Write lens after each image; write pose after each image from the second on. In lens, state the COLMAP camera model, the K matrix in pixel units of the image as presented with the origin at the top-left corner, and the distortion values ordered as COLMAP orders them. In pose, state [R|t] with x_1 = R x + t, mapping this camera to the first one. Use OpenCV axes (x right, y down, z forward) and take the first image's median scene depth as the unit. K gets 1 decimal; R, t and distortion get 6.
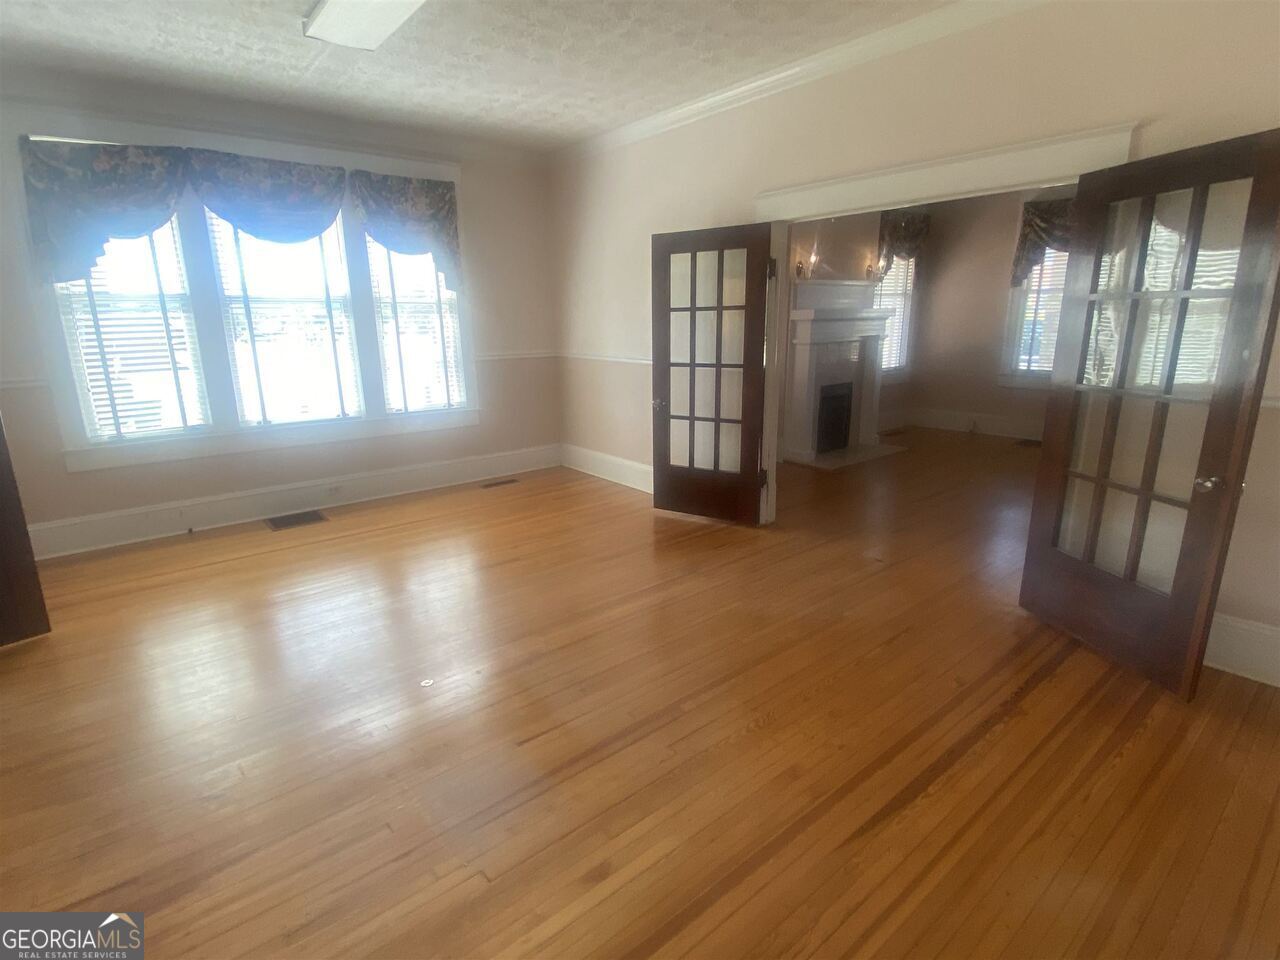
lens RADIAL K [[637.3, 0, 640.0], [0, 637.3, 480.0], [0, 0, 1]] dist [-0.003990, -0.000481]
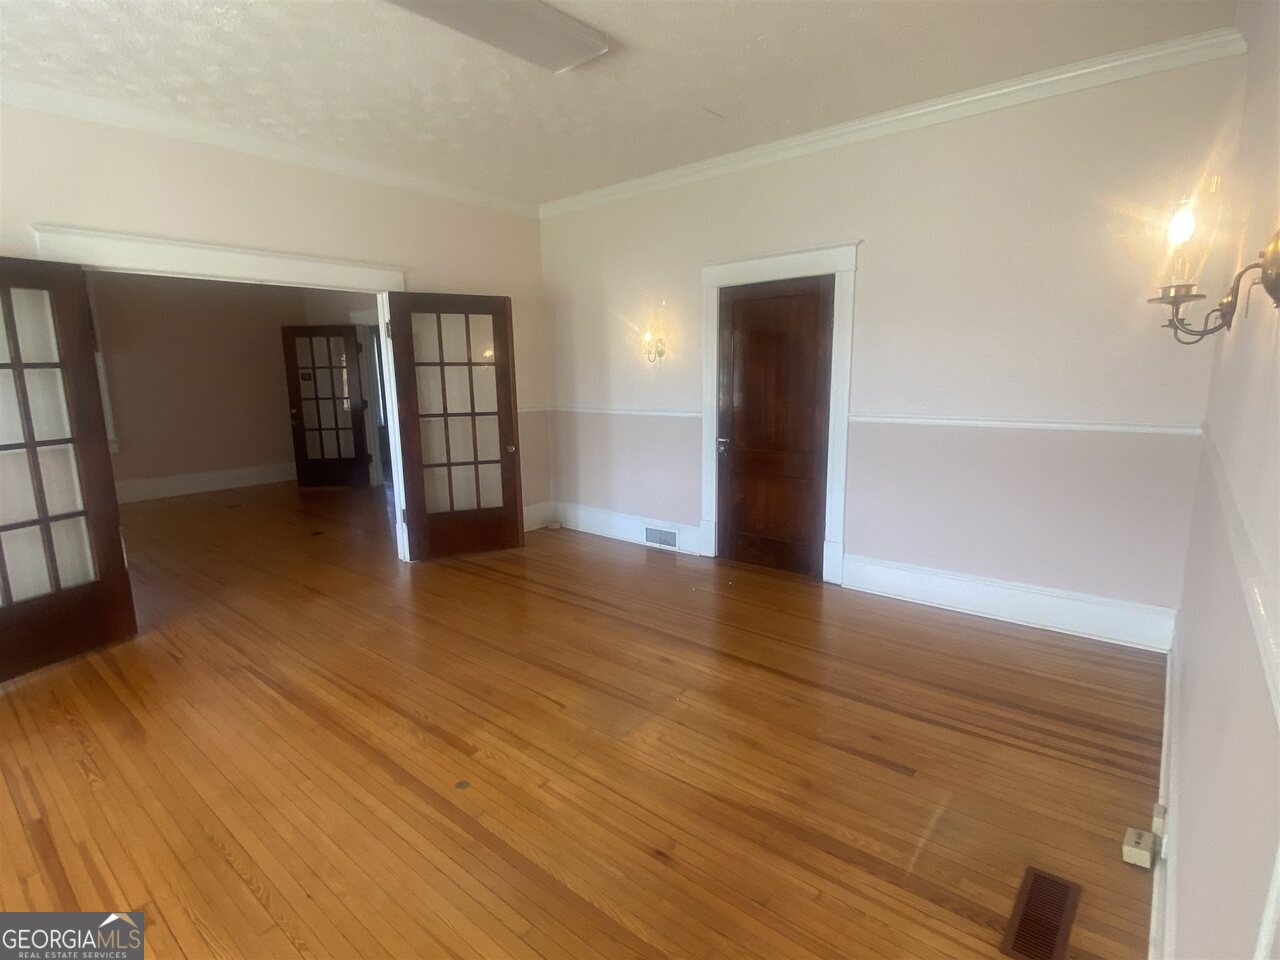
lens RADIAL K [[631.1, 0, 640.0], [0, 631.1, 480.0], [0, 0, 1]] dist [0.055950, -0.048085]
pose [[-0.193090, -0.154995, 0.968862, -0.438558], [0.256871, 0.945020, 0.202374, -0.070289], [-0.946960, 0.287948, -0.142660, 0.292253]]
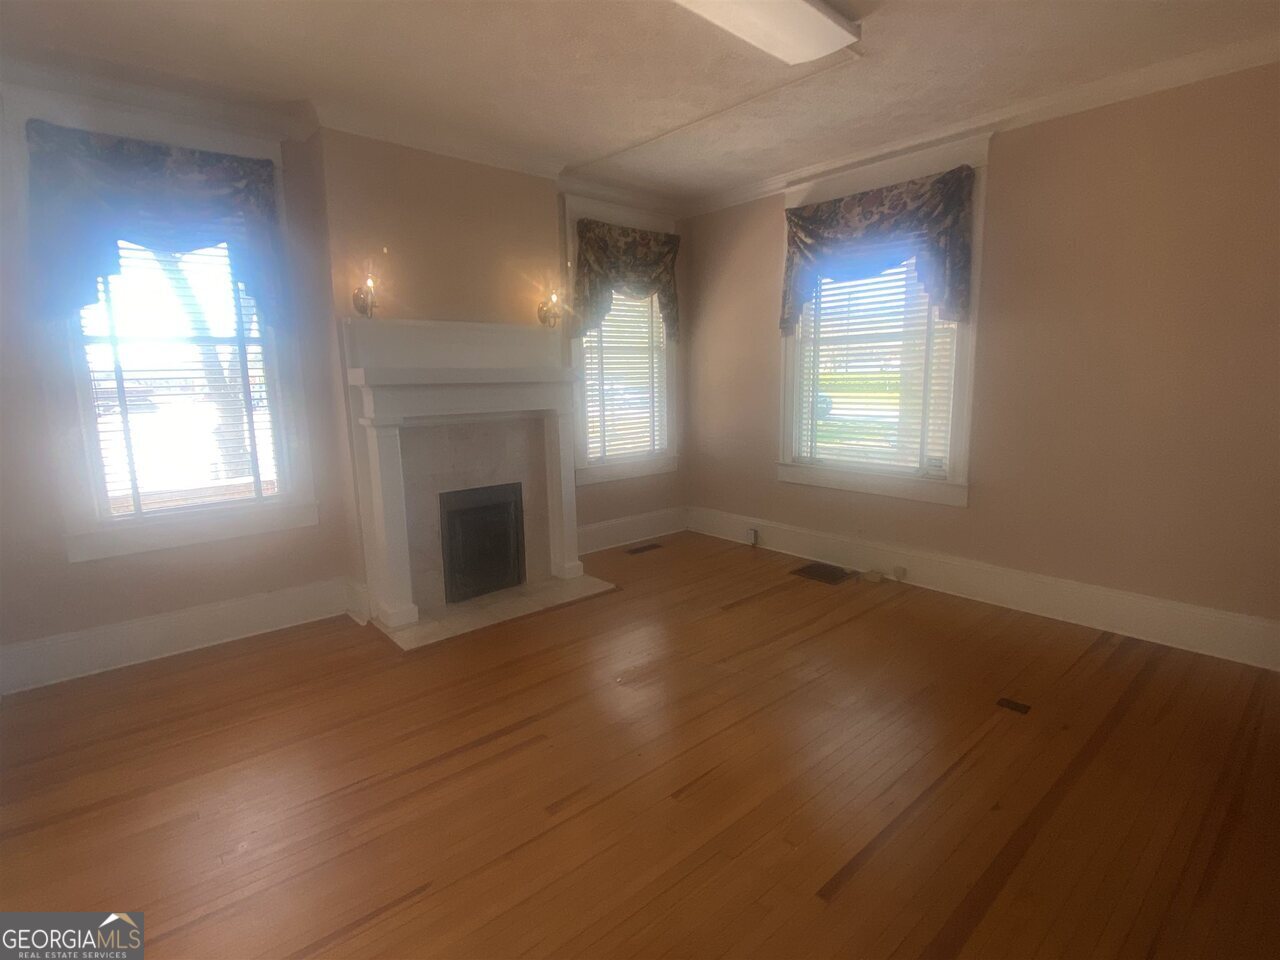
lens RADIAL K [[631.1, 0, 640.0], [0, 631.1, 480.0], [0, 0, 1]] dist [0.055950, -0.048085]
pose [[0.999160, -0.012824, 0.038928, 0.426003], [0.016278, 0.995831, -0.089750, -0.098642], [-0.037615, 0.090308, 0.995203, 0.371589]]
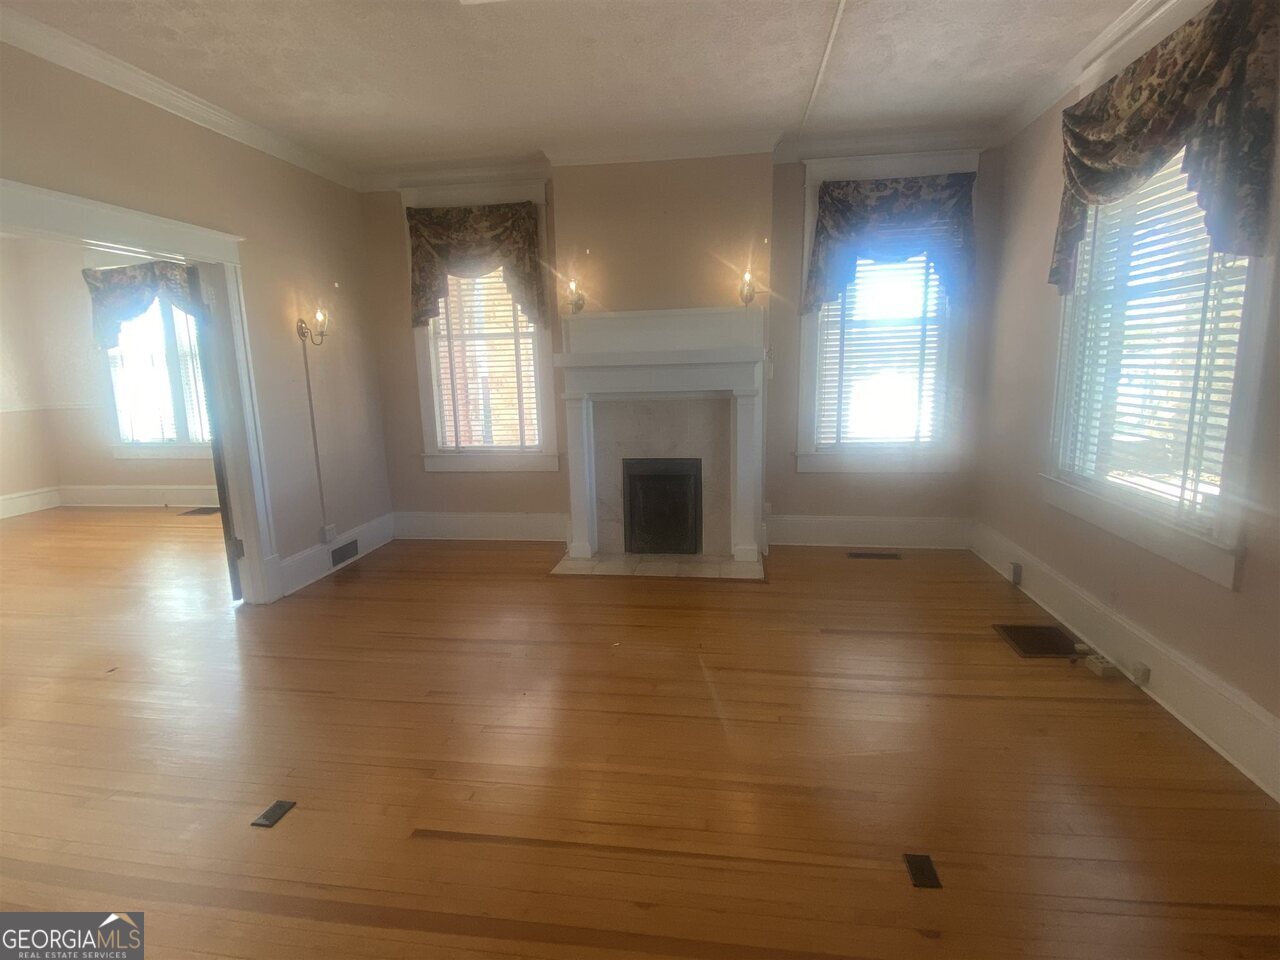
lens RADIAL K [[621.8, 0, 643.6], [0, 621.8, 492.5], [0, 0, 1]] dist [0.045747, -0.048159]
pose [[0.683867, 0.139064, -0.716231, 0.759785], [-0.168525, 0.985229, 0.030384, -0.128954], [0.709877, 0.099924, 0.697201, 0.504036]]
